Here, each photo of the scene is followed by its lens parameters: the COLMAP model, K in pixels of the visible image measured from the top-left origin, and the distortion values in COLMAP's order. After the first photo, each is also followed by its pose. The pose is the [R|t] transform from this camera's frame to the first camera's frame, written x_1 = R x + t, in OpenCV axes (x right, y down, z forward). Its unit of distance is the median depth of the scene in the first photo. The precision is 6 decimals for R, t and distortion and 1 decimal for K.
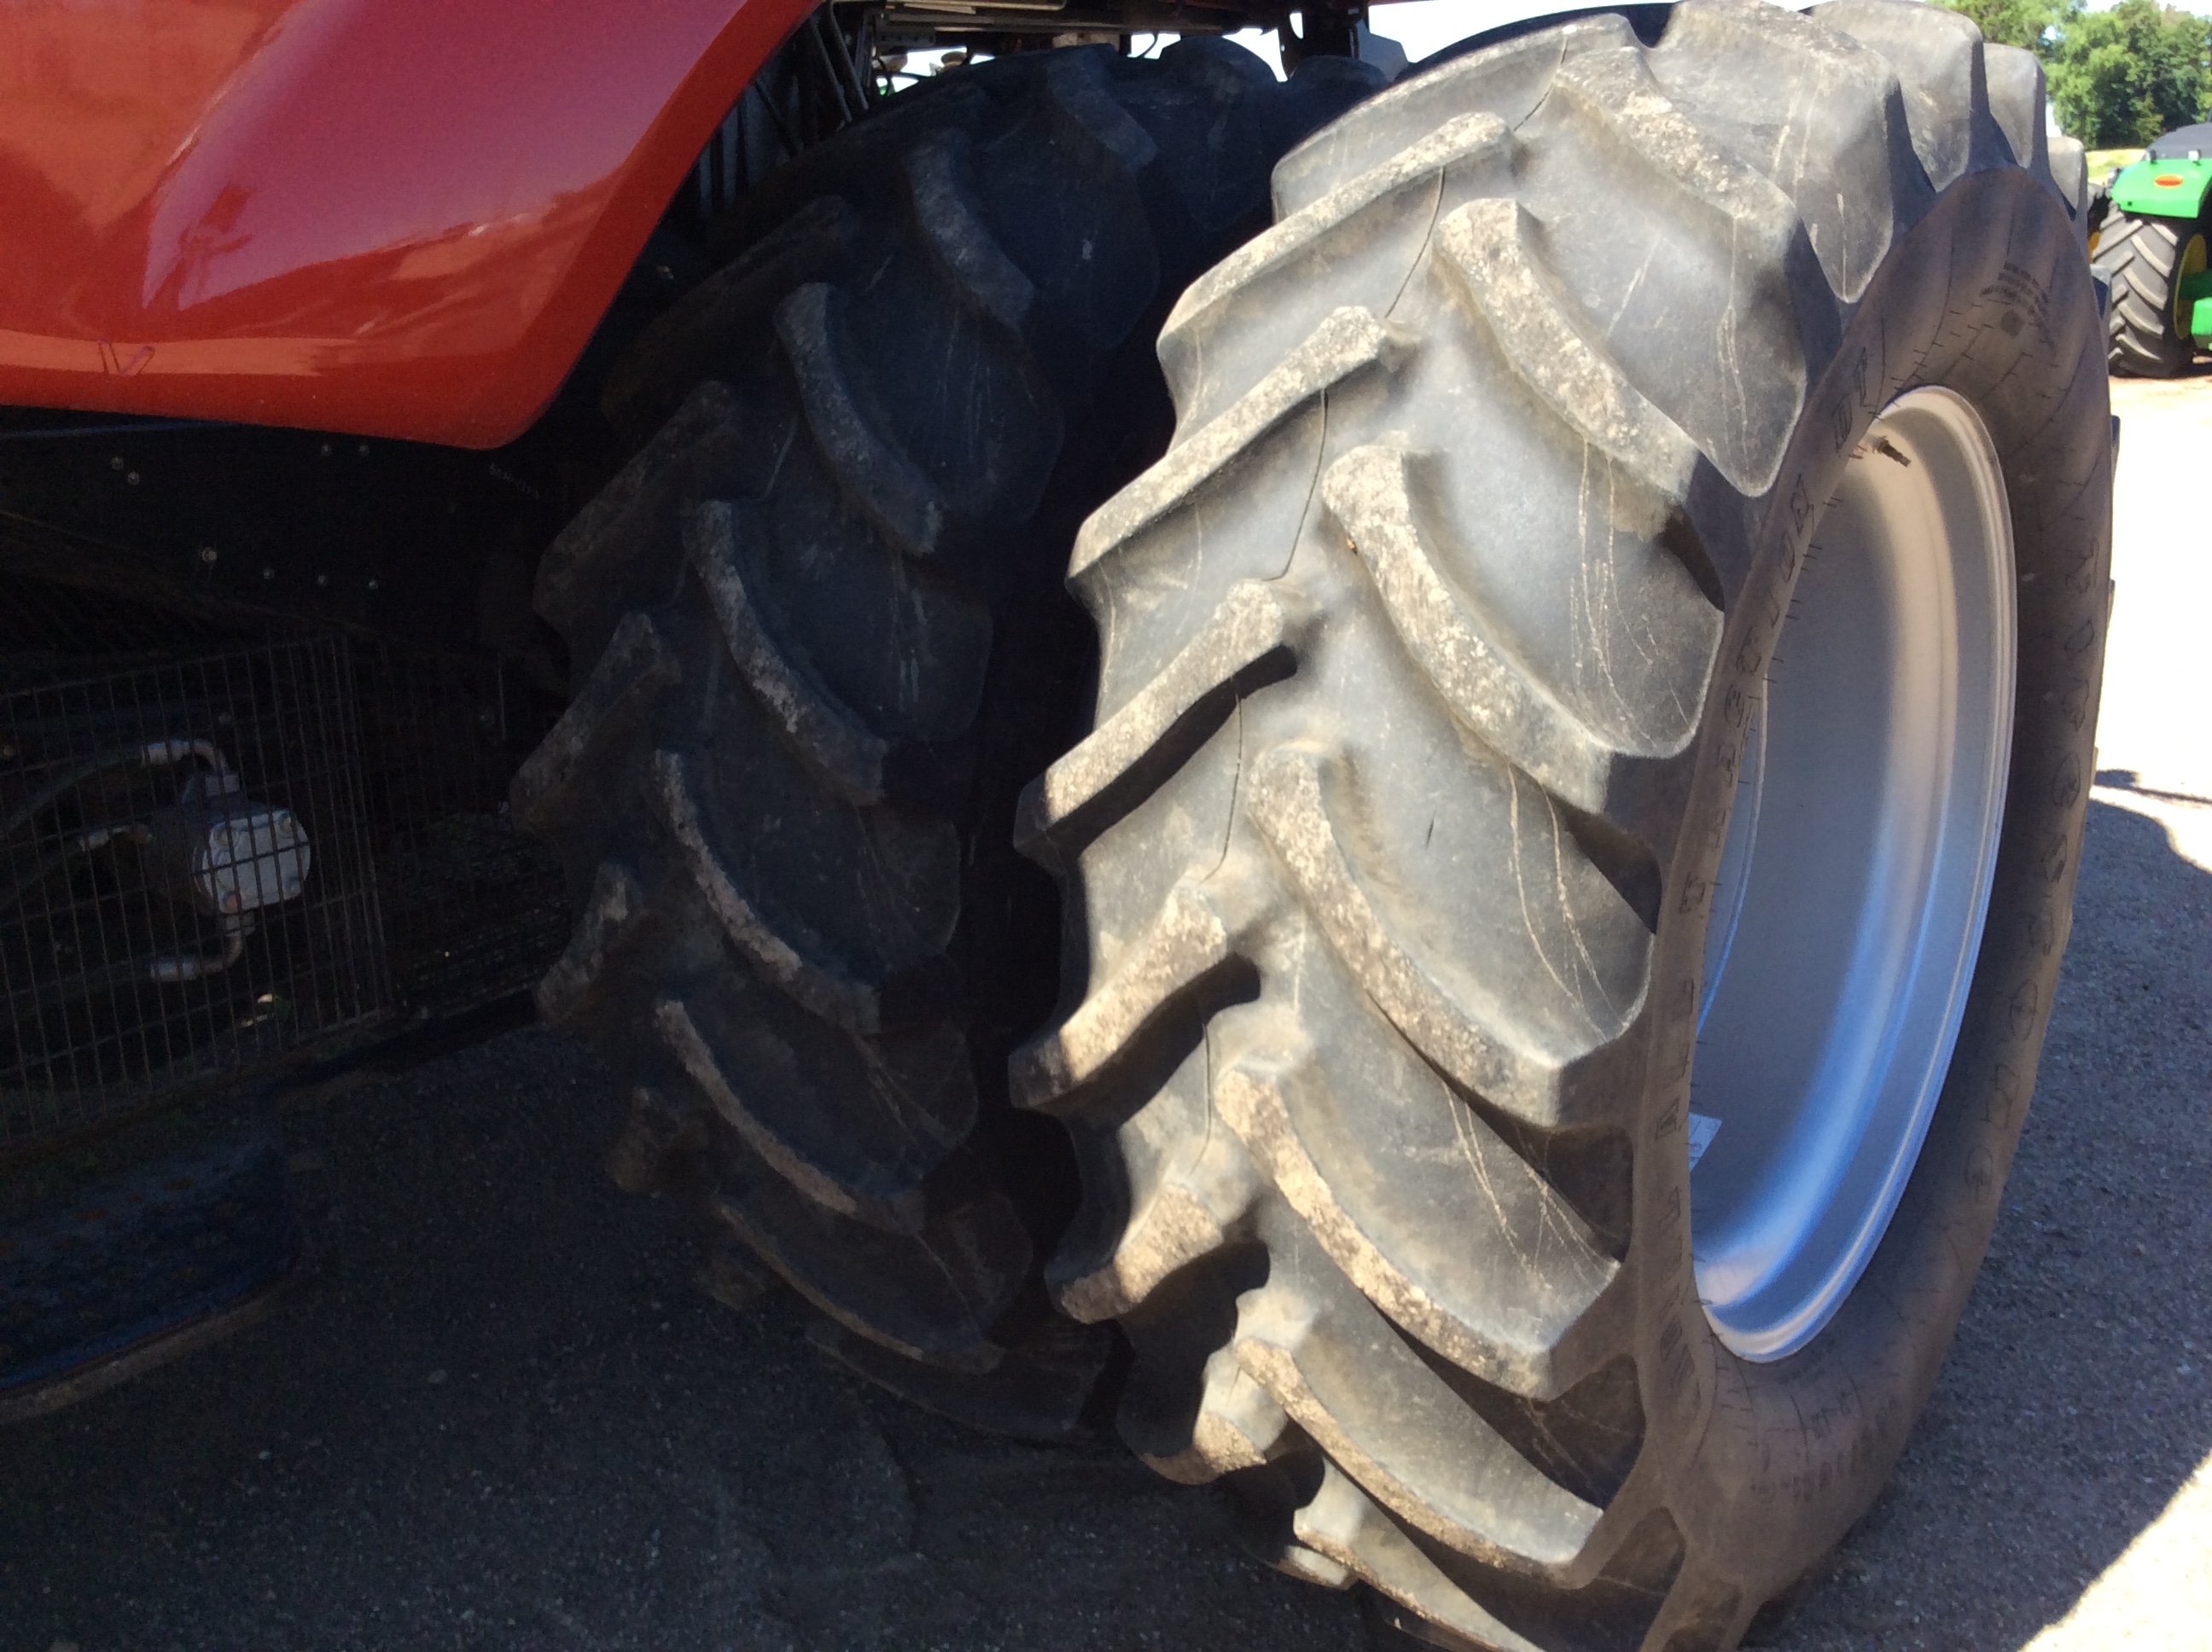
lens RADIAL K [[2063.6, 0, 1096.6], [0, 2063.6, 869.3], [0, 0, 1]] dist [0.025765, 0.000000]
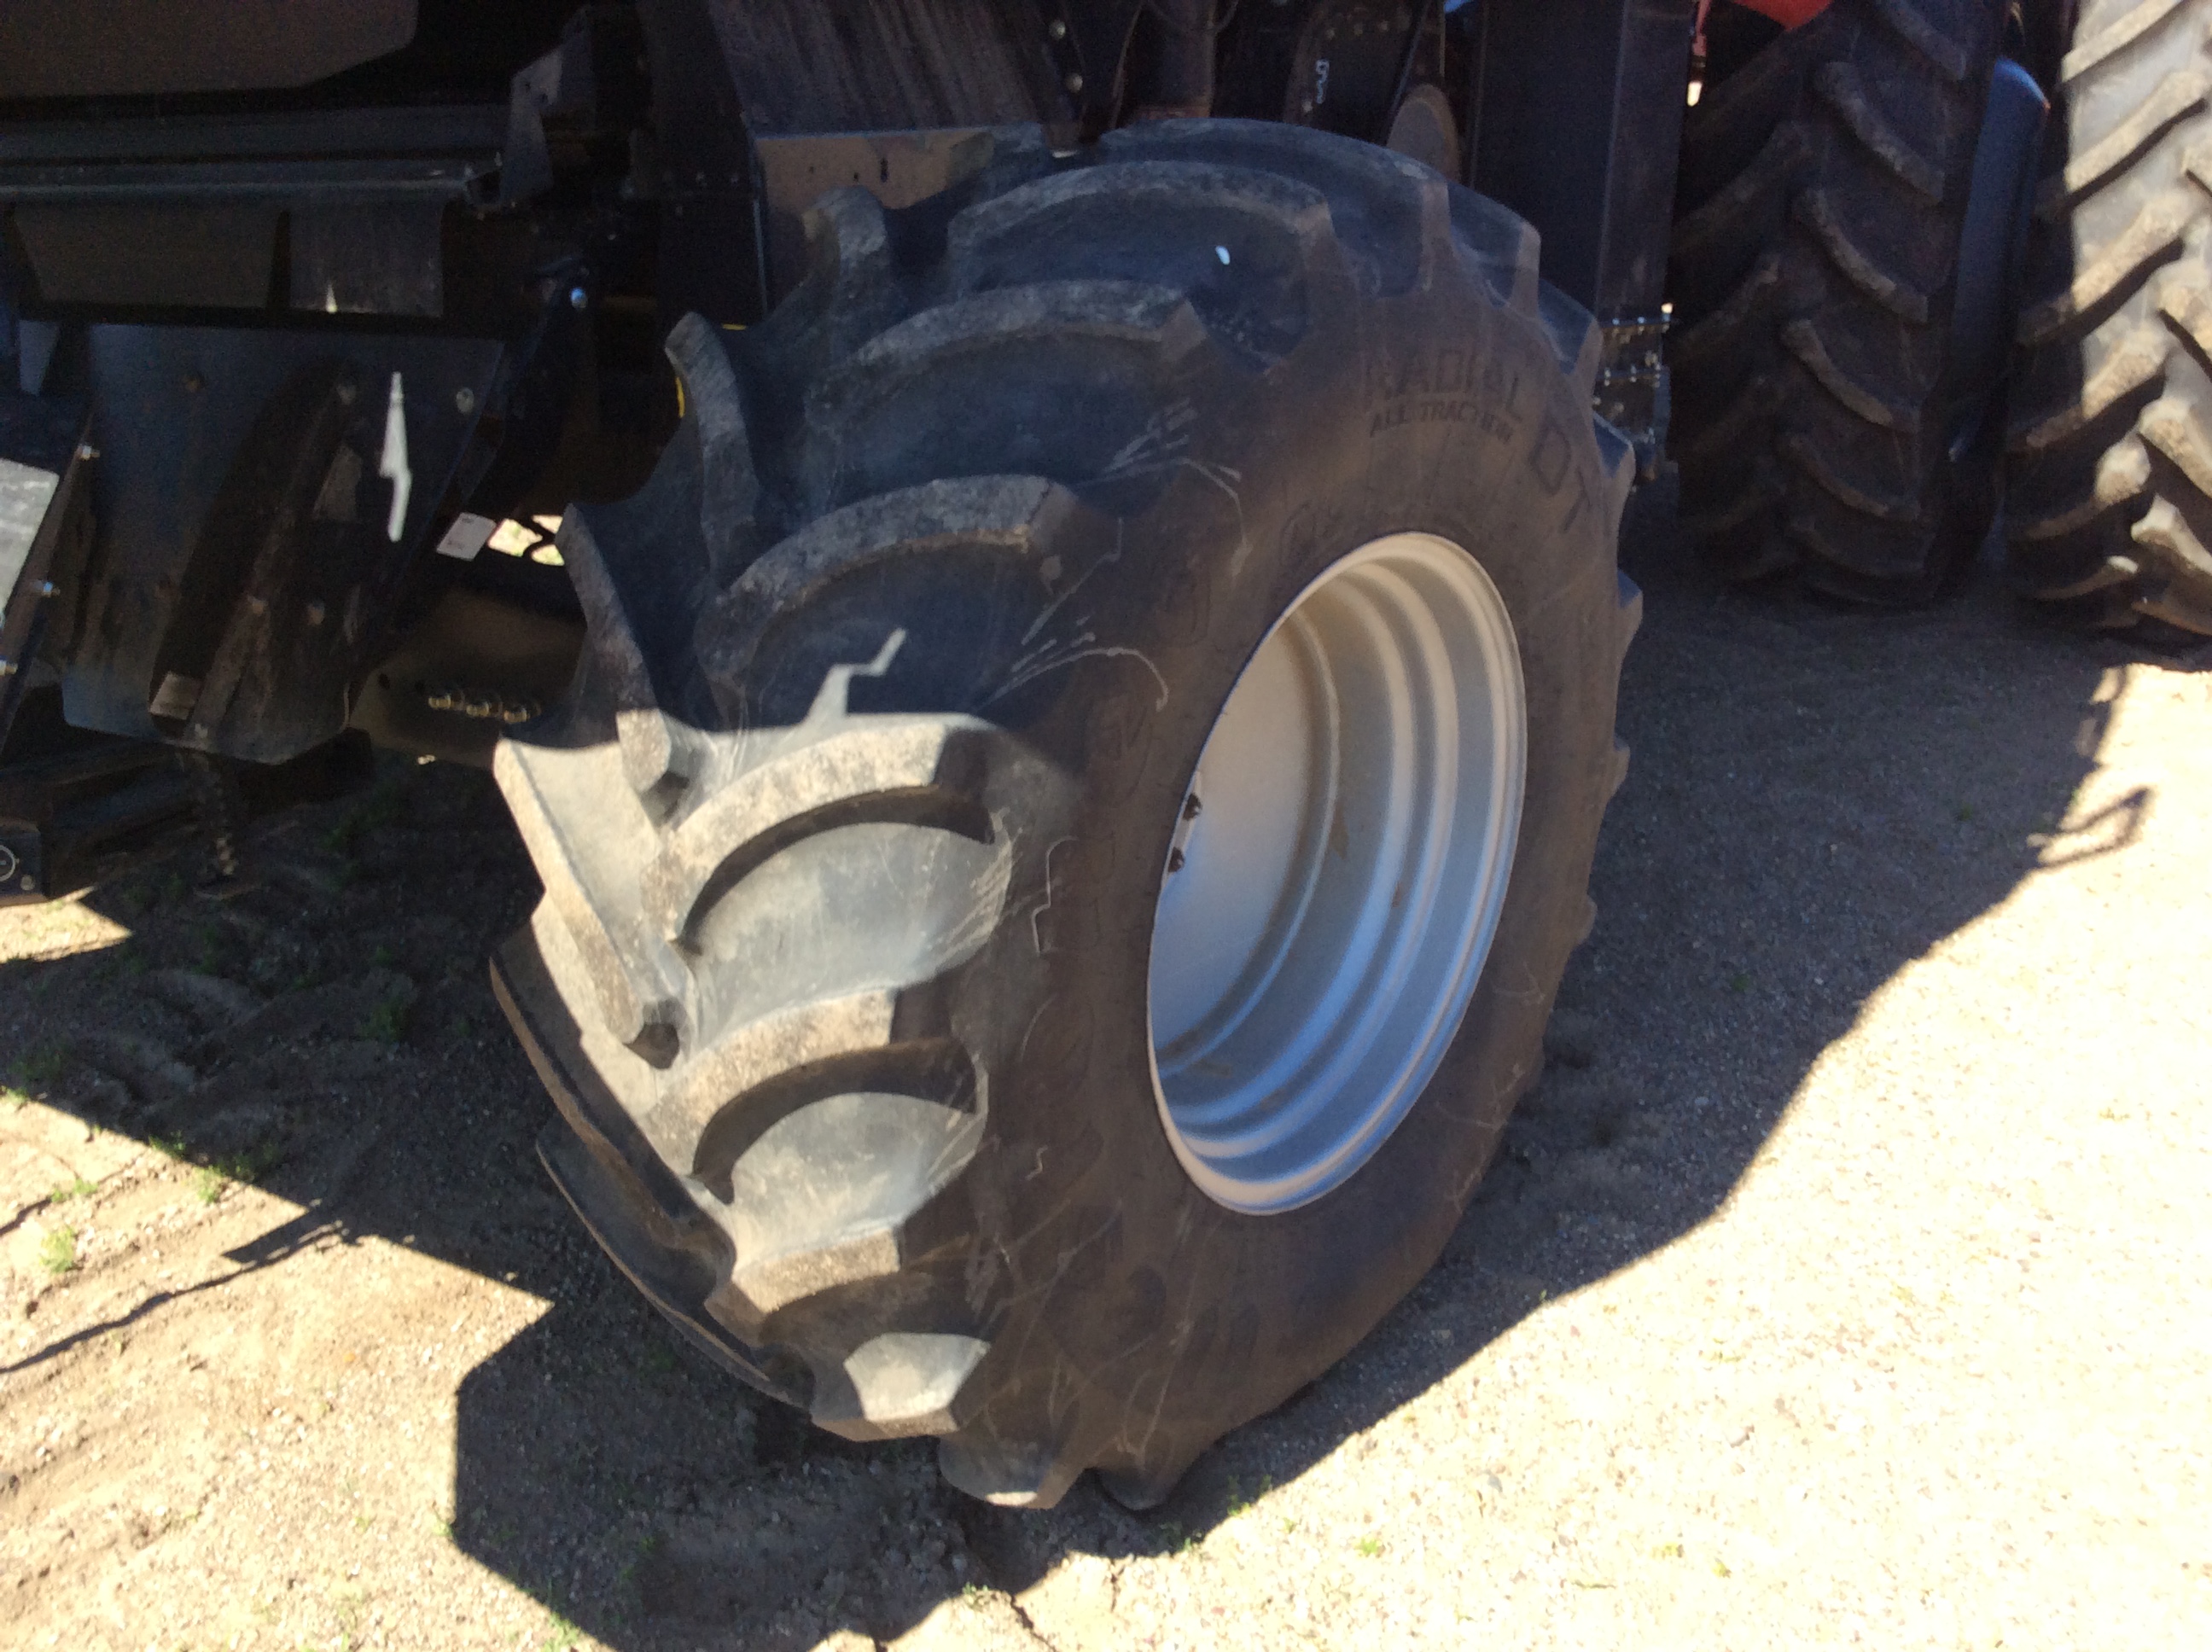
lens RADIAL K [[2063.6, 0, 1129.6], [0, 2063.6, 908.3], [0, 0, 1]] dist [0.025765, 0.000000]
pose [[0.992102, -0.070561, 0.103702, -1.296428], [0.056216, 0.989214, 0.135262, 0.374812], [-0.112128, -0.128364, 0.985368, -1.183691]]
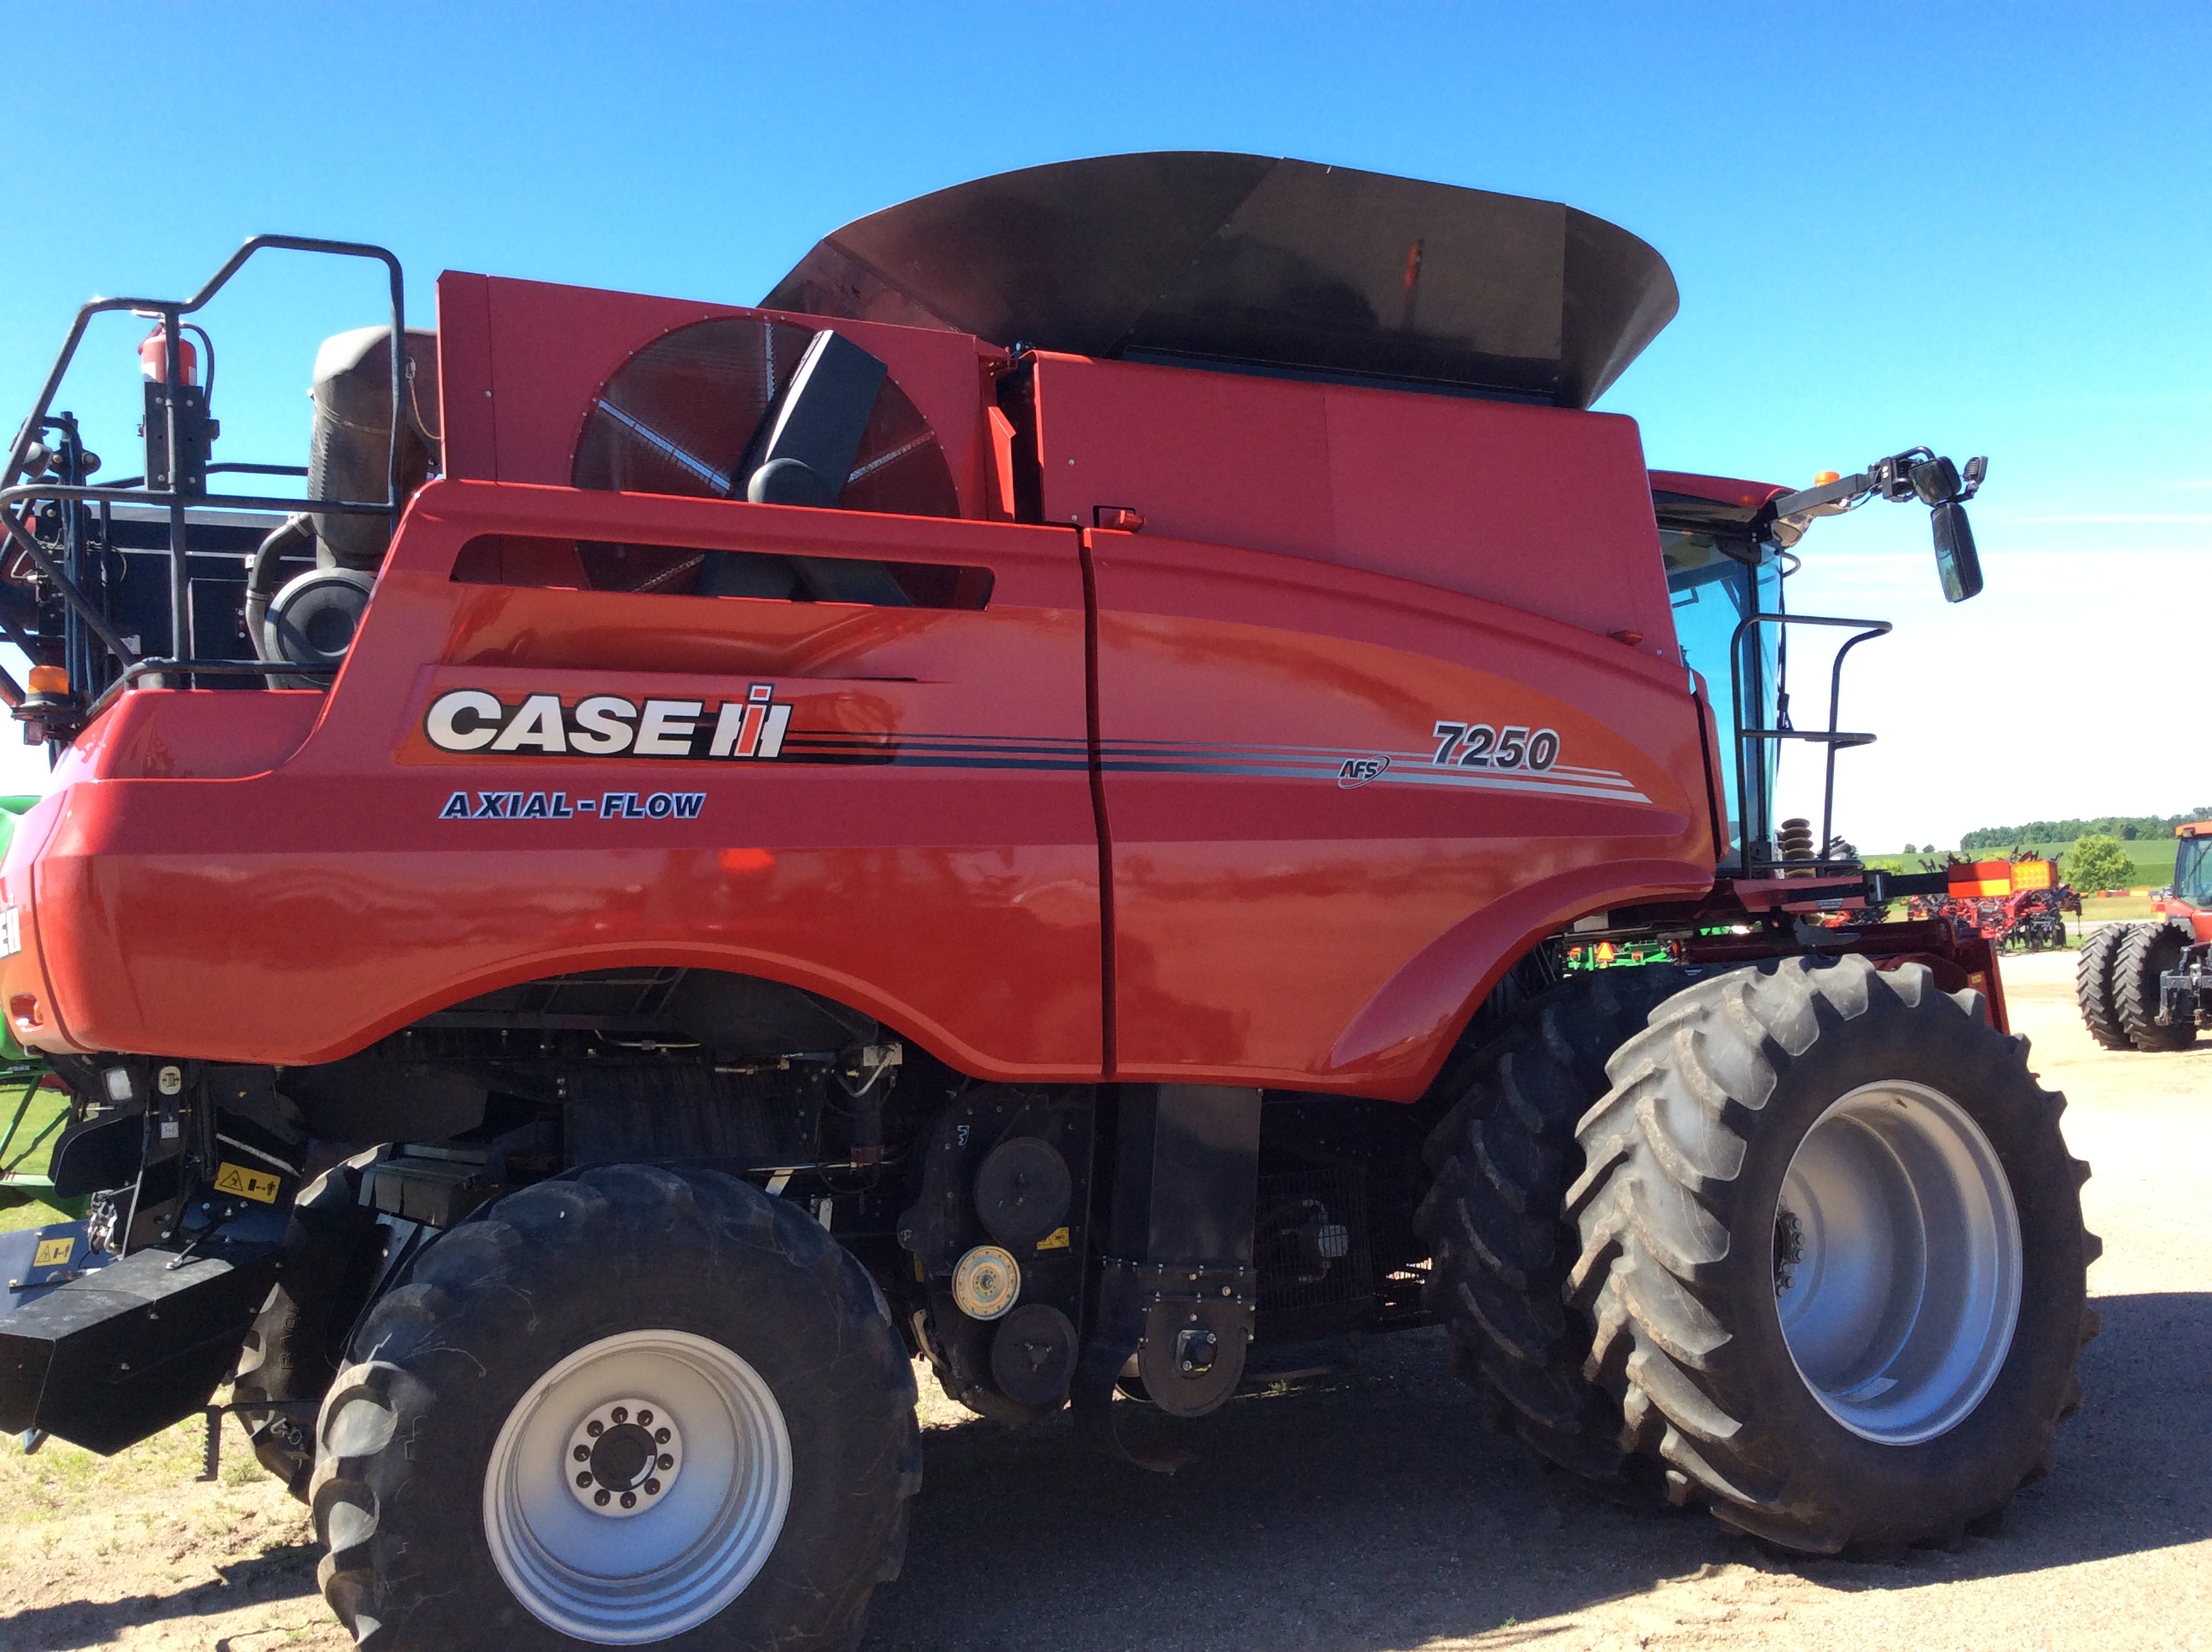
lens RADIAL K [[2063.6, 0, 1053.9], [0, 2063.6, 804.0], [0, 0, 1]] dist [0.025765, 0.000000]
pose [[0.903395, -0.075475, -0.422116, 0.685158], [-0.083516, 0.934569, -0.345840, 0.589647], [0.420599, 0.347683, 0.837981, -2.385044]]
